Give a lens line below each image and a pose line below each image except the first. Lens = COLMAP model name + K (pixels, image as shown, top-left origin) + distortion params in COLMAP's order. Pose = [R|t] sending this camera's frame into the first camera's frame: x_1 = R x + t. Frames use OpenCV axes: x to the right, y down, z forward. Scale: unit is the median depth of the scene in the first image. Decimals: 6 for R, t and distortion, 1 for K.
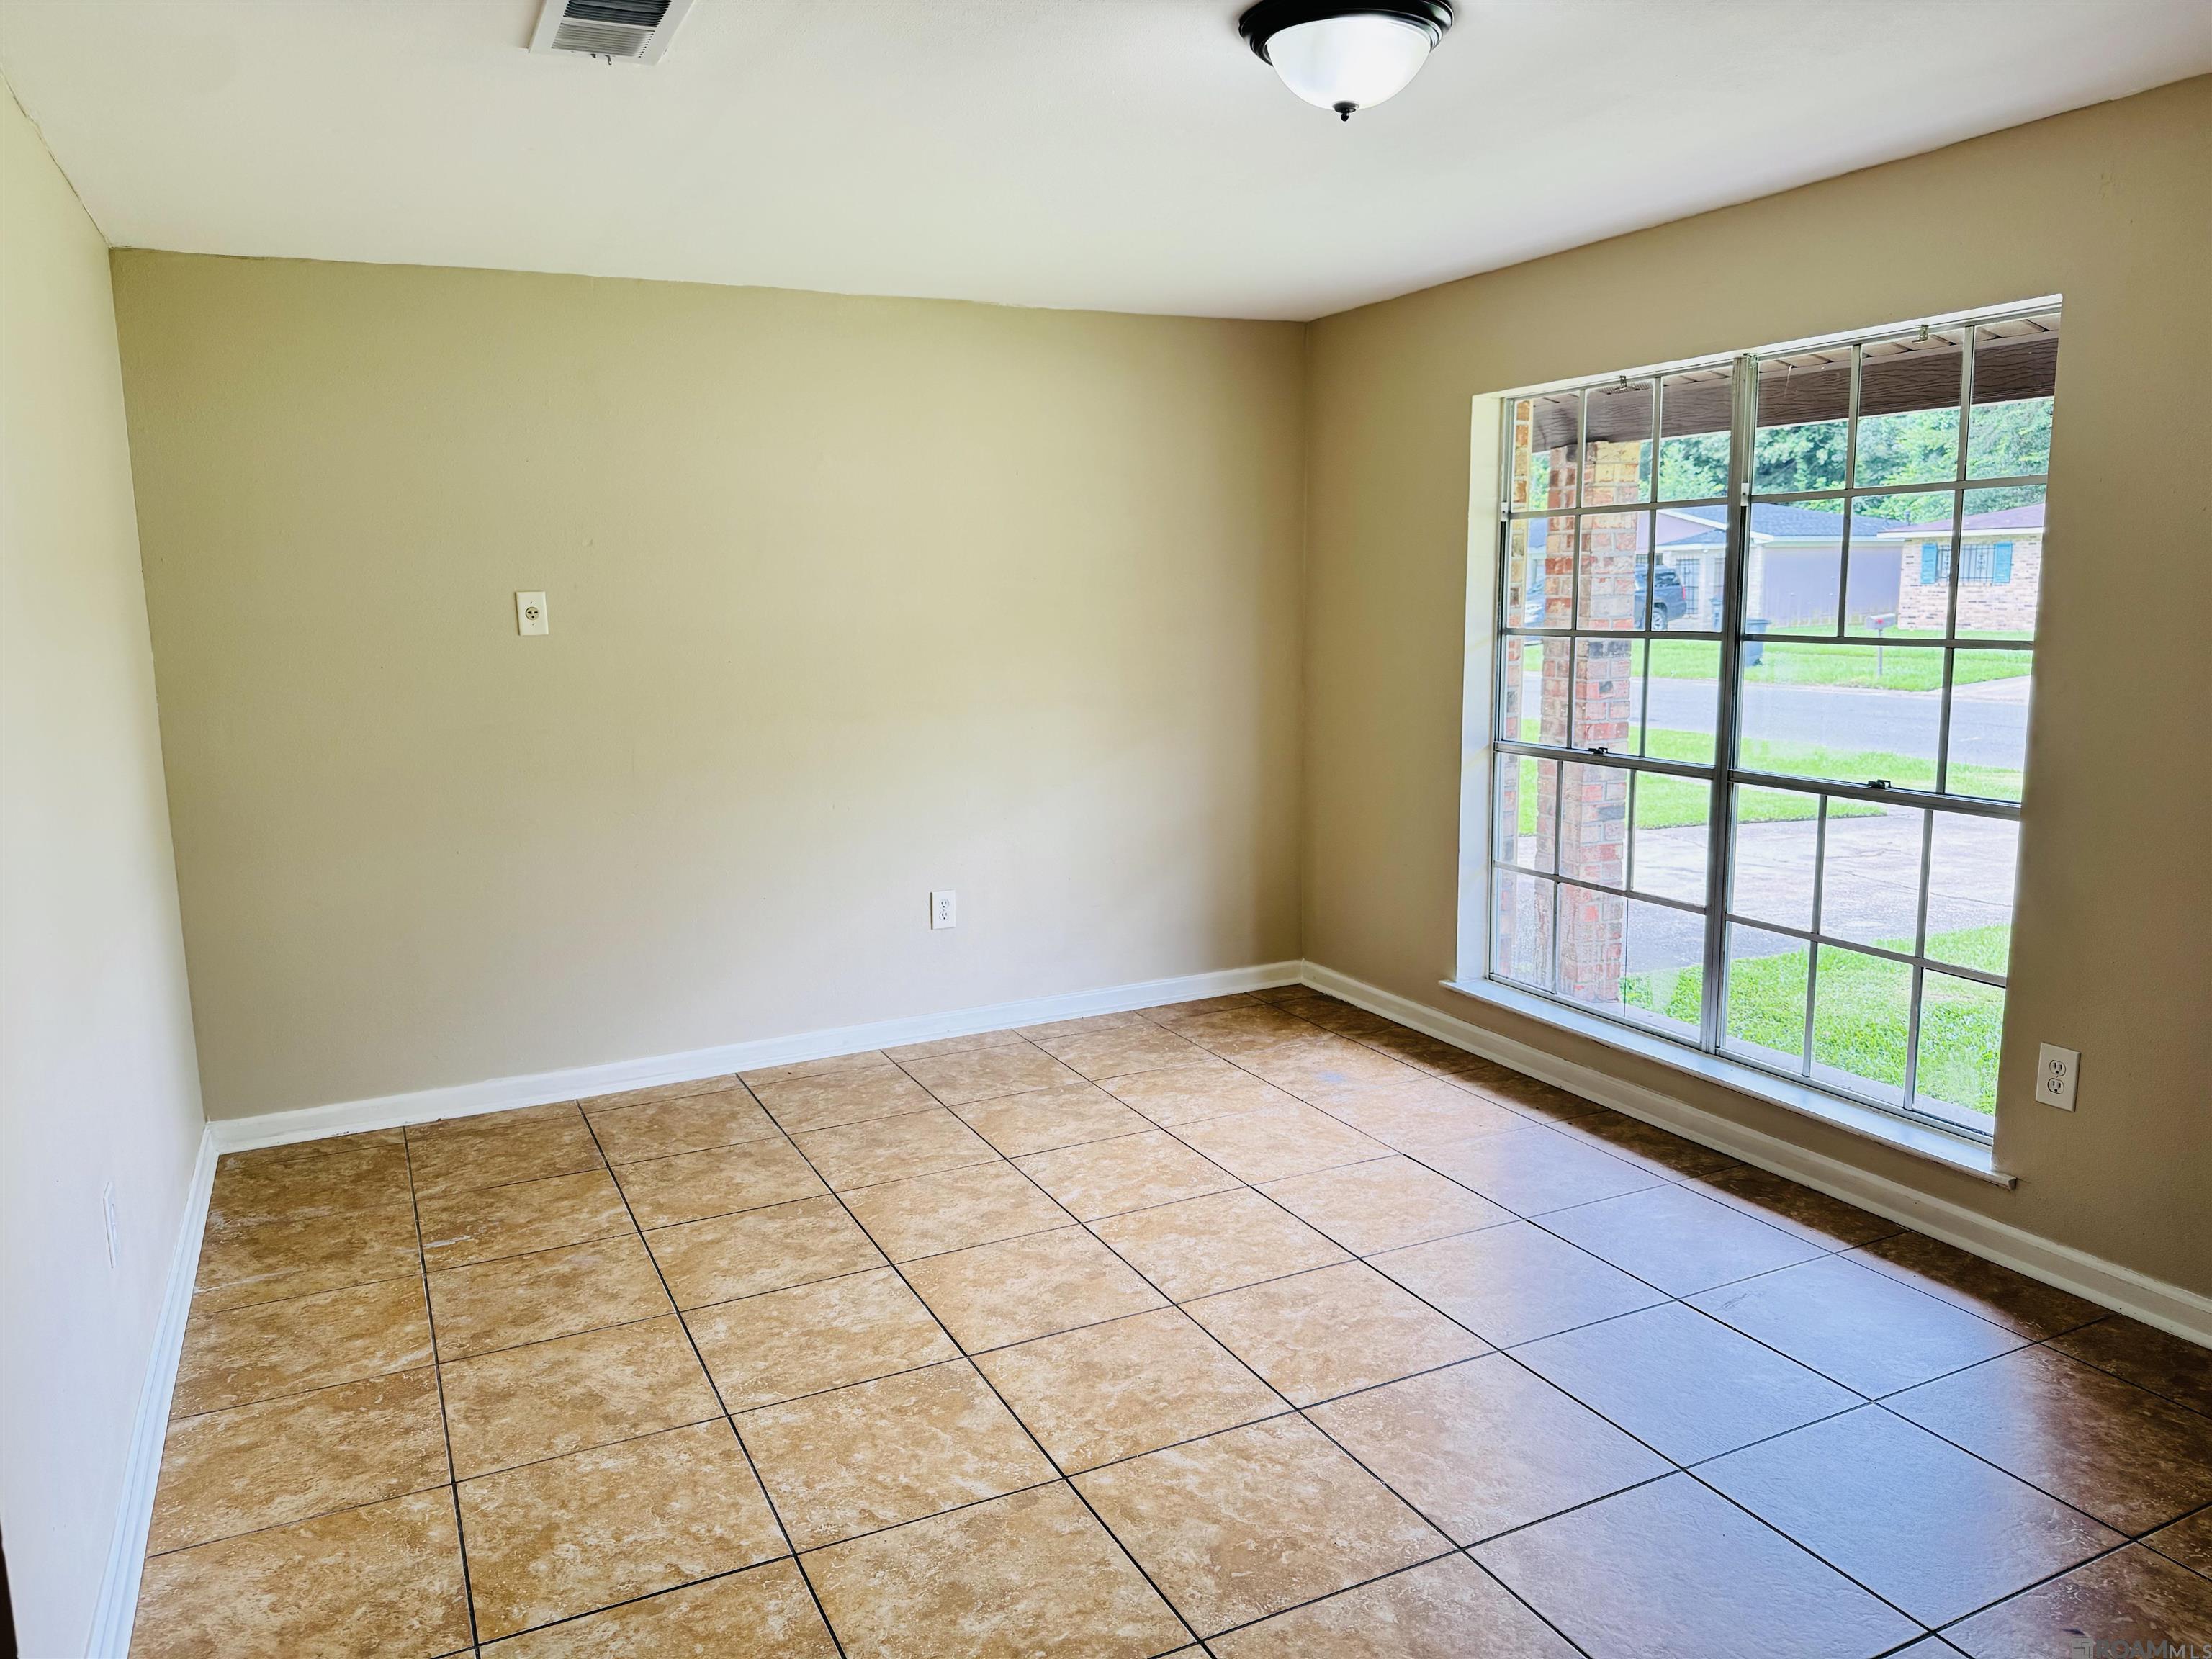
lens RADIAL K [[1554.6, 0, 1108.3], [0, 1554.6, 828.3], [0, 0, 1]] dist [0.001073, -0.003745]
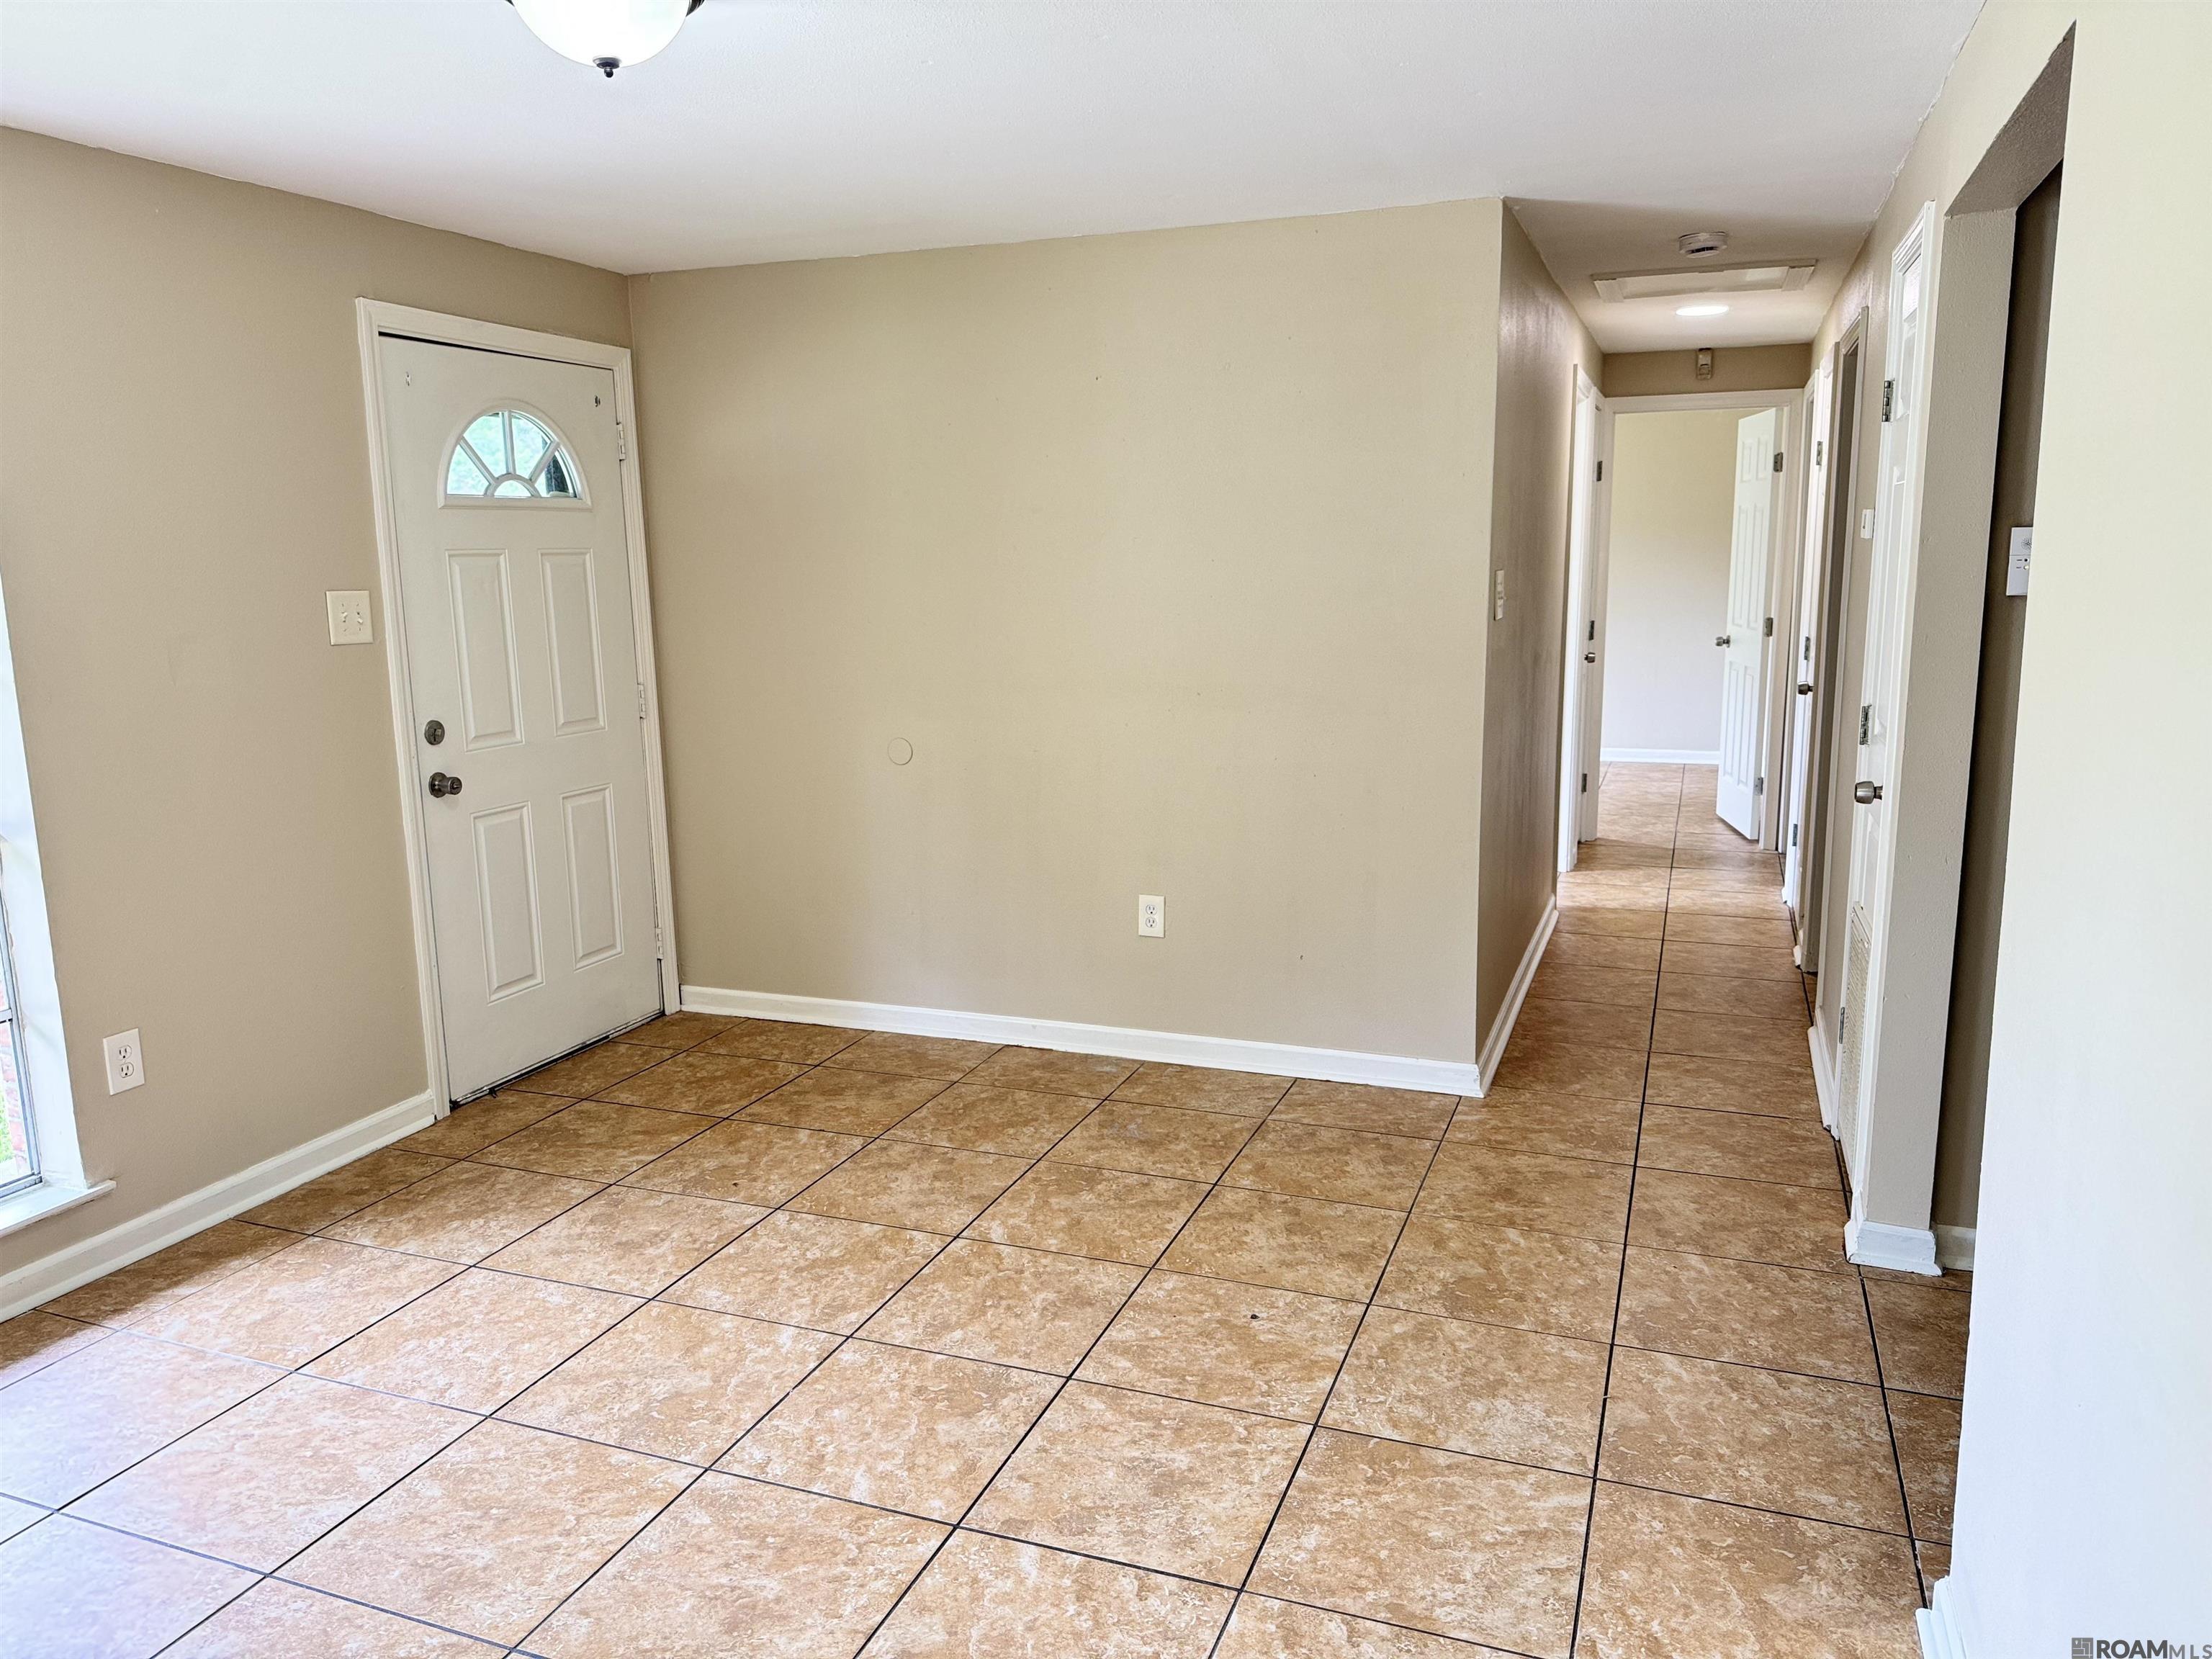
lens RADIAL K [[1554.6, 0, 1108.9], [0, 1554.6, 830.5], [0, 0, 1]] dist [0.001073, -0.003745]
pose [[-0.678828, -0.103359, 0.726987, -0.802992], [0.147066, 0.950847, 0.272509, -0.240848], [-0.719420, 0.291902, -0.630261, 1.557241]]
